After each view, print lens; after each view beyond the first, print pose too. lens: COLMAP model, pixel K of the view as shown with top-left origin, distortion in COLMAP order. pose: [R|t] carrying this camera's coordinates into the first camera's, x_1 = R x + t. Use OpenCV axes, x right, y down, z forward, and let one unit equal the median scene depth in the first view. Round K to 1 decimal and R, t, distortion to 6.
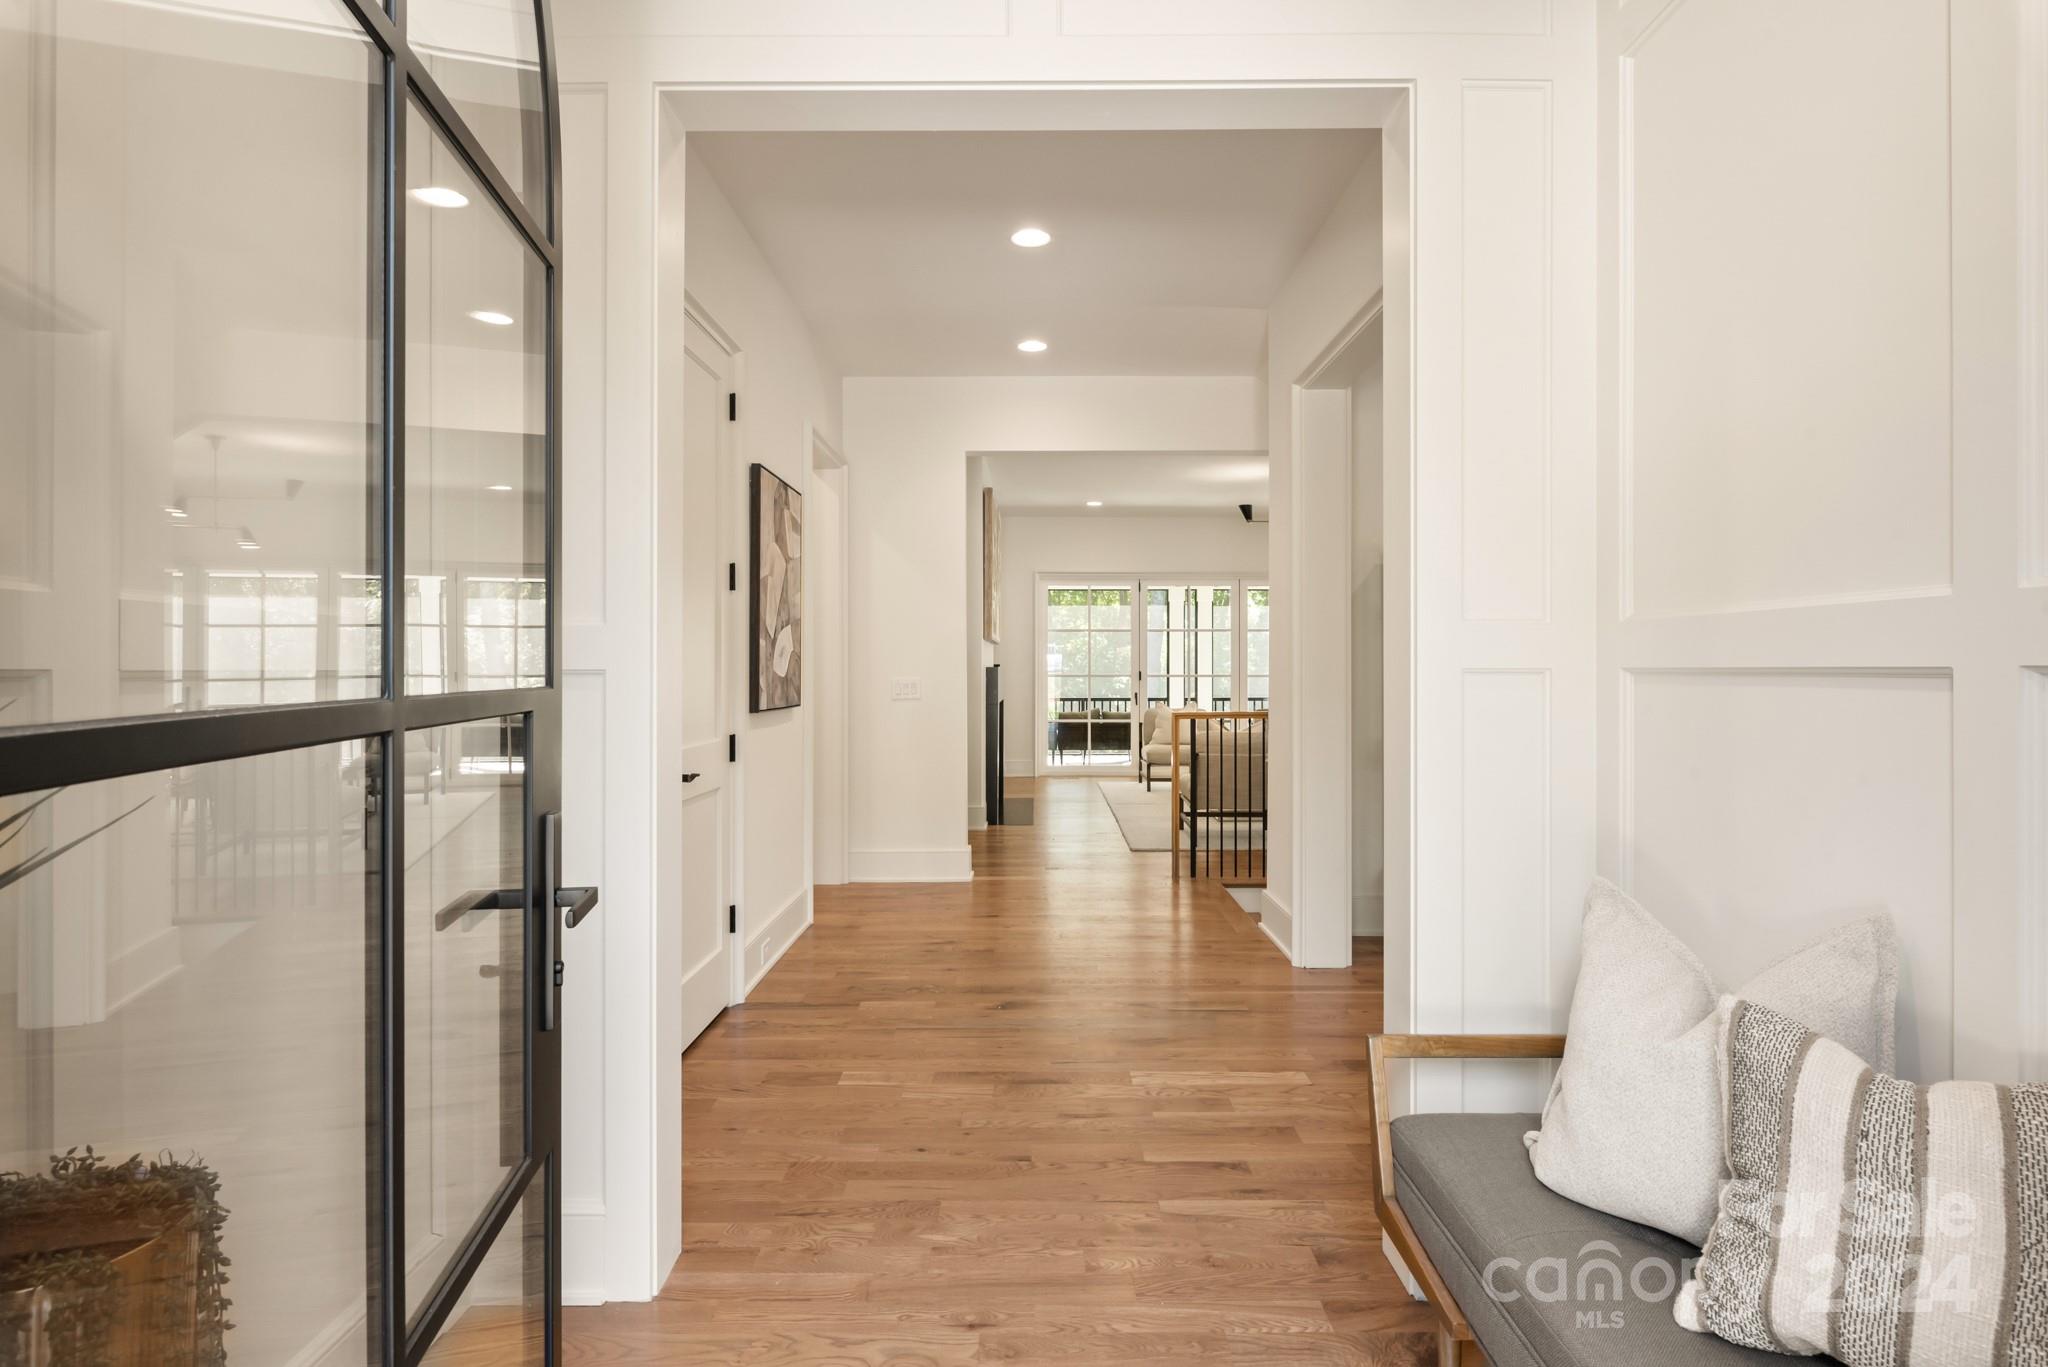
lens RADIAL K [[1081.5, 0, 1026.8], [0, 1081.5, 673.1], [0, 0, 1]] dist [-0.003891, 0.001442]
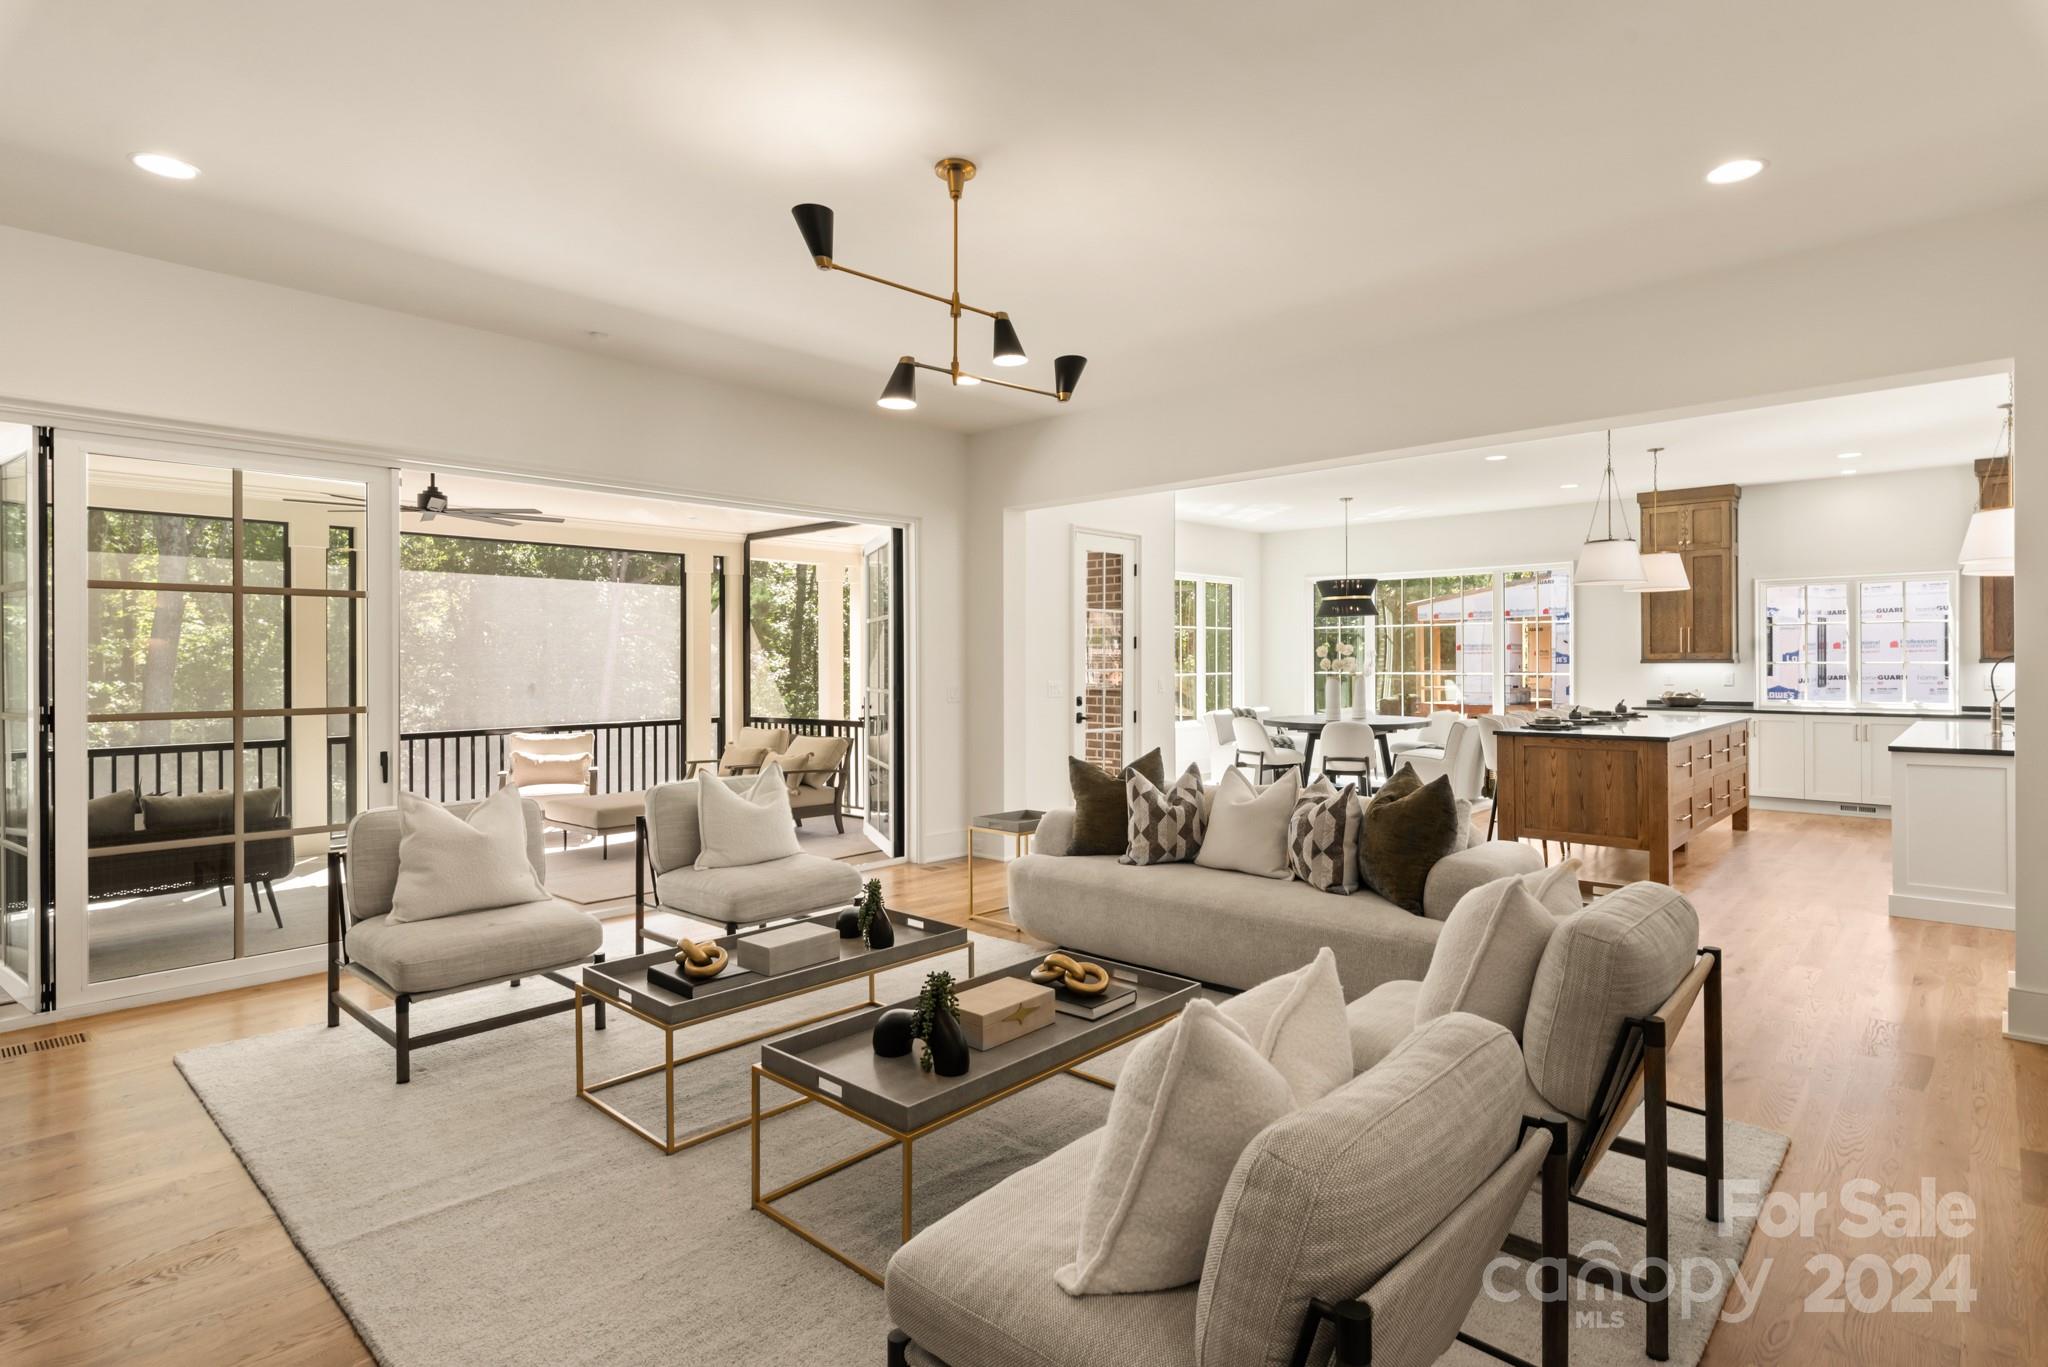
lens RADIAL K [[1051.3, 0, 1018.2], [0, 1051.3, 667.4], [0, 0, 1]] dist [-0.000625, -0.000063]
pose [[0.681699, -0.005536, 0.731612, 0.013316], [0.006276, 0.999979, 0.001718, -0.021971], [-0.731606, 0.003421, 0.681719, 1.001472]]
